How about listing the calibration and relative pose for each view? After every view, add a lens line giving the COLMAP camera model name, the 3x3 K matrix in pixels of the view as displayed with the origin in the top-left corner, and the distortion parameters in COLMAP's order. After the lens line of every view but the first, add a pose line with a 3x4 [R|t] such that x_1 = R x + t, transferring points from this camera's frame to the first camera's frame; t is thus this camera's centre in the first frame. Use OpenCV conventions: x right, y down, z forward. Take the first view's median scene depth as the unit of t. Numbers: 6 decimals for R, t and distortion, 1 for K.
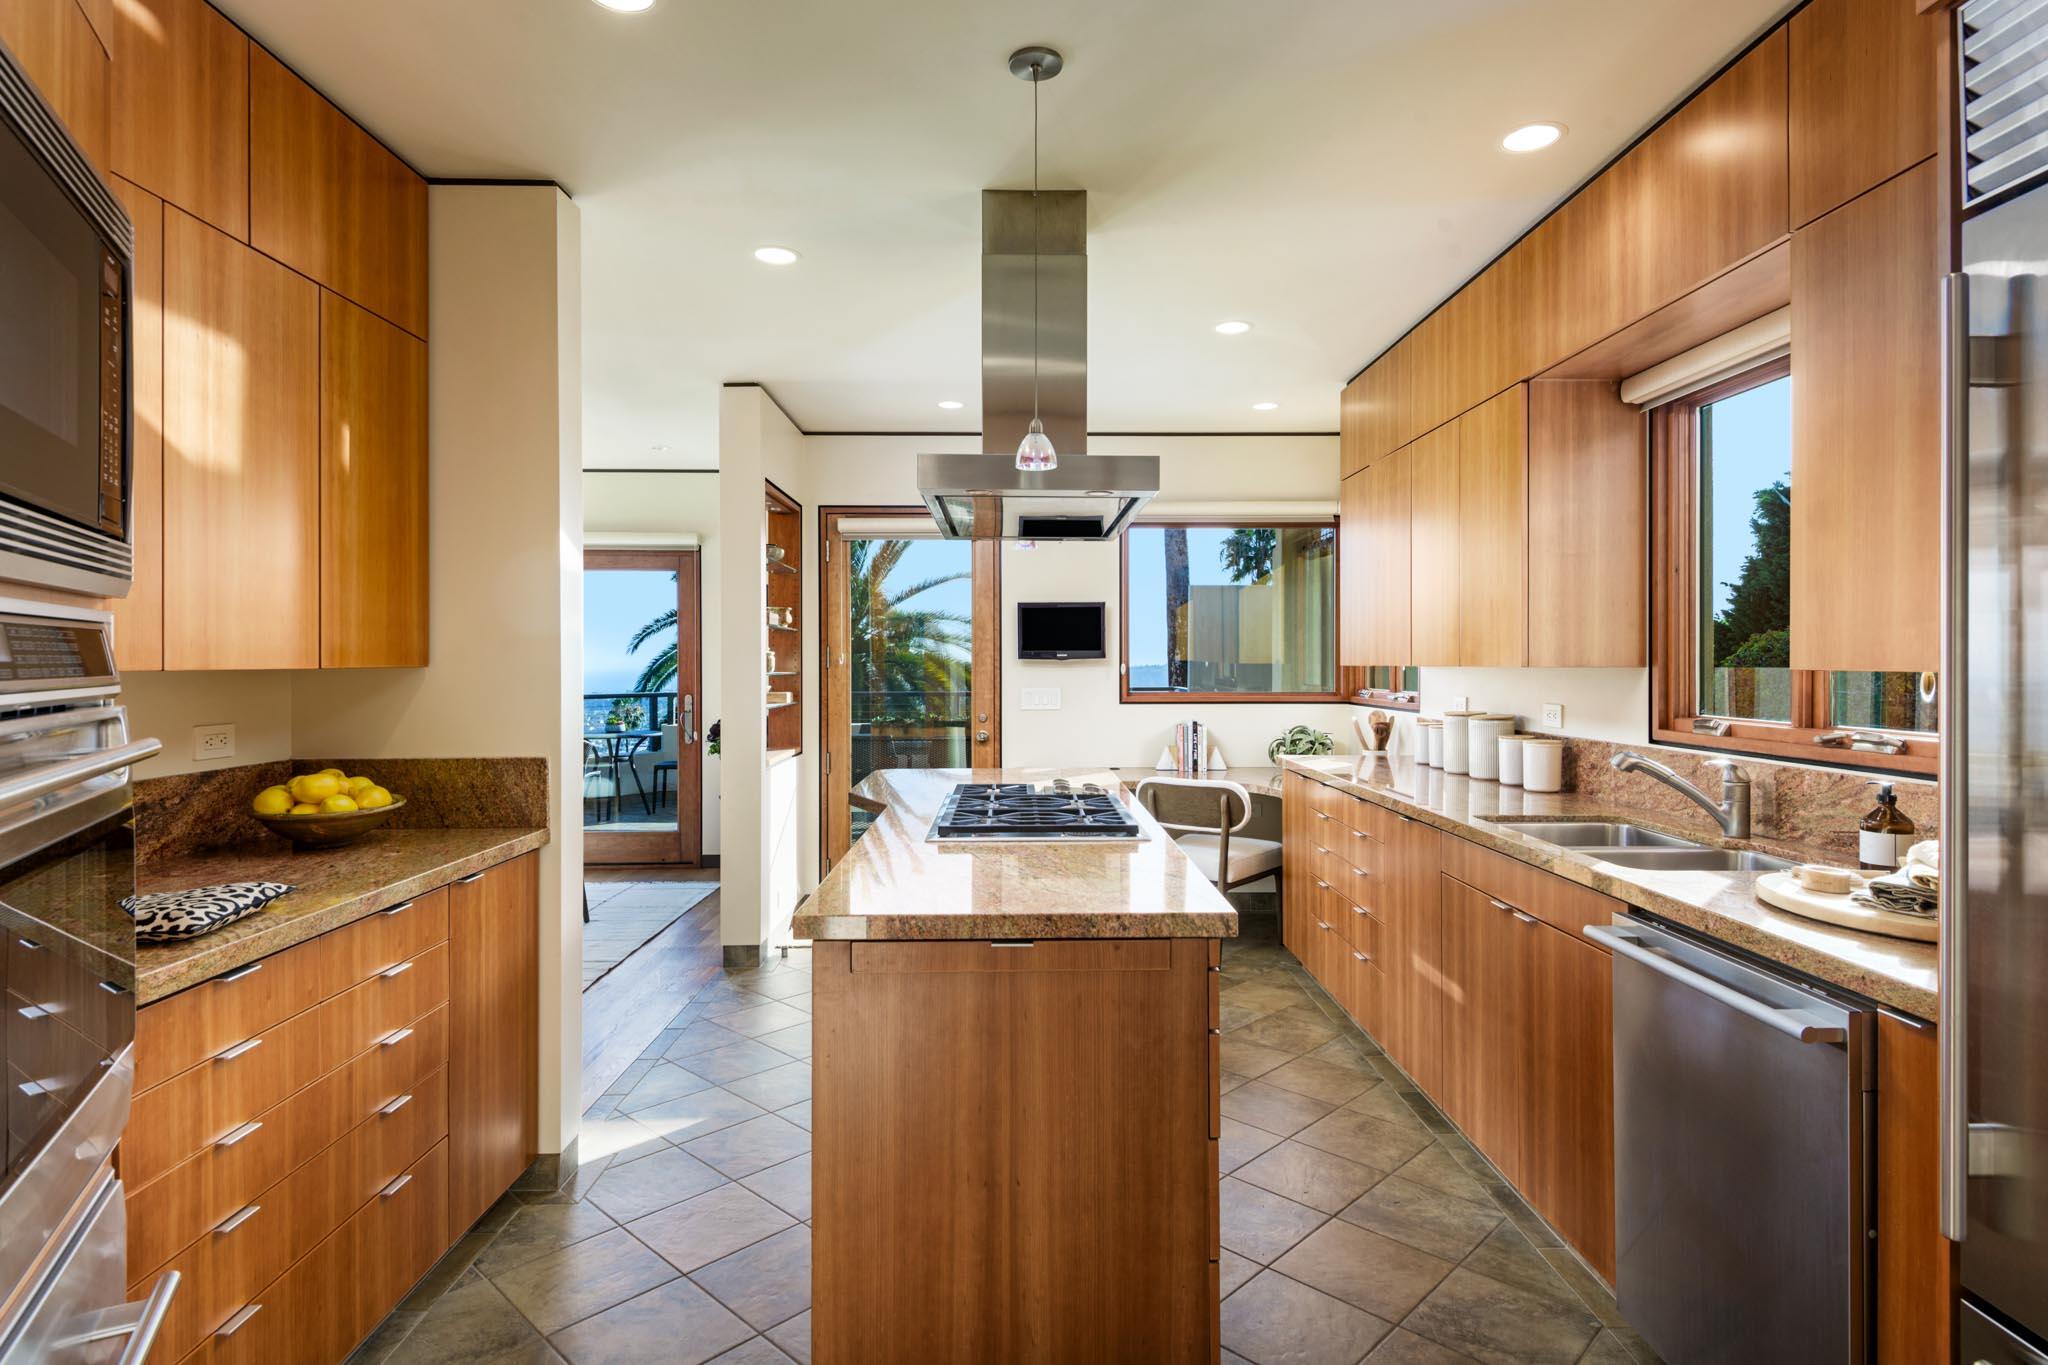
lens RADIAL K [[1094.9, 0, 1024.5], [0, 1094.9, 672.2], [0, 0, 1]] dist [0.001839, 0.000063]
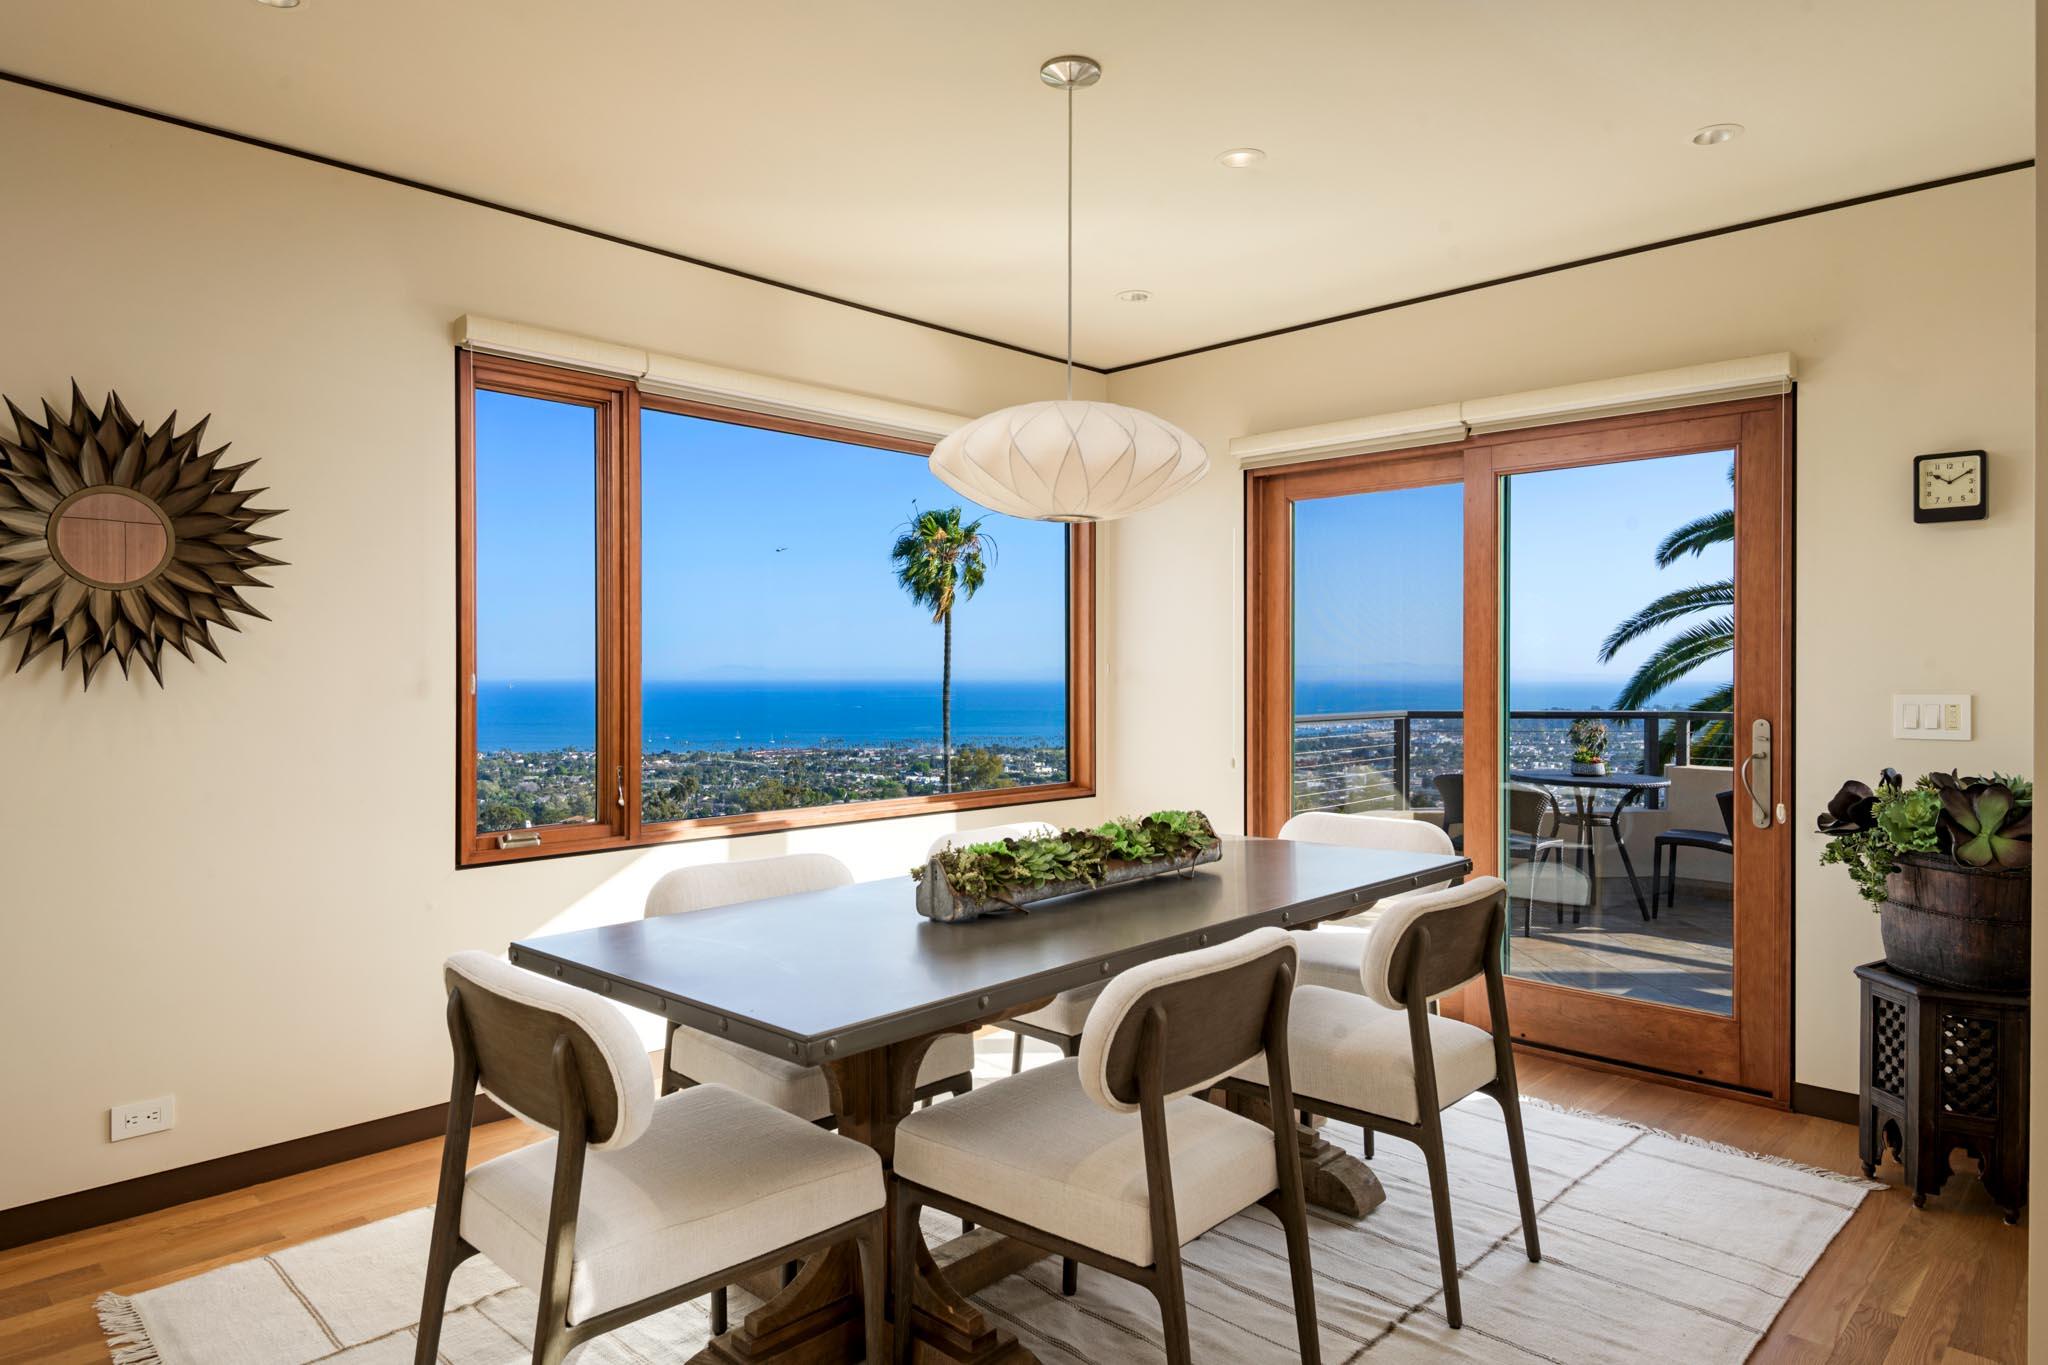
lens RADIAL K [[1226.5, 0, 1021.5], [0, 1226.5, 680.8], [0, 0, 1]] dist [0.007403, 0.001473]
pose [[0.707017, 0.004124, -0.707185, -0.115594], [-0.007836, 0.999967, -0.002002, 0.005841], [0.707153, 0.006957, 0.707026, 0.299975]]
